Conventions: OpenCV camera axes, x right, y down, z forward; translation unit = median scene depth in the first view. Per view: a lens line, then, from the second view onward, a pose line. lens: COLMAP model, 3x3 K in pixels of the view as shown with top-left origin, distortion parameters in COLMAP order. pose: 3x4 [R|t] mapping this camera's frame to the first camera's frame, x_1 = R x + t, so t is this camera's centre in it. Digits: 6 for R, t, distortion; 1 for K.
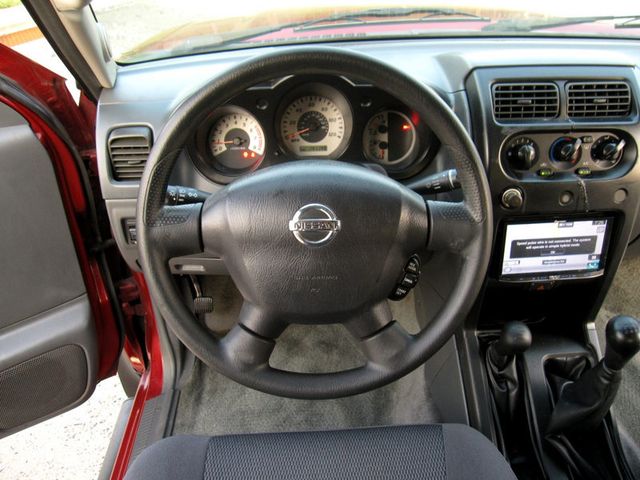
lens RADIAL K [[531.0, 0, 320.0], [0, 531.0, 240.0], [0, 0, 1]] dist [-0.092538, 0.053440]
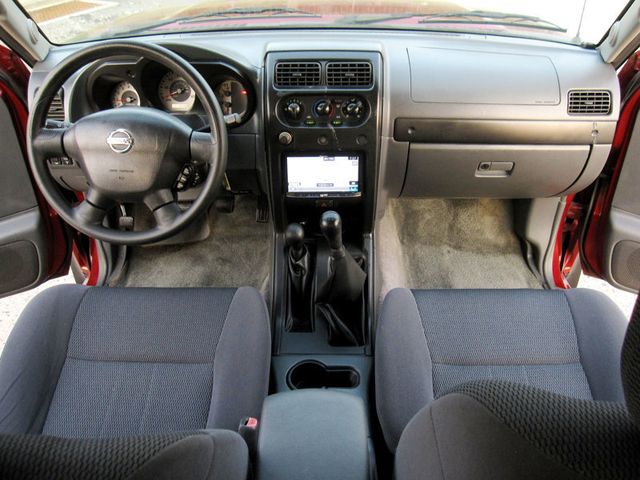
lens RADIAL K [[531.0, 0, 320.0], [0, 531.0, 240.0], [0, 0, 1]] dist [-0.092538, 0.053440]
pose [[0.997739, 0.045309, -0.049637, 0.514078], [-0.043357, 0.998270, 0.039719, 0.137562], [0.051351, -0.037477, 0.997977, -0.493959]]
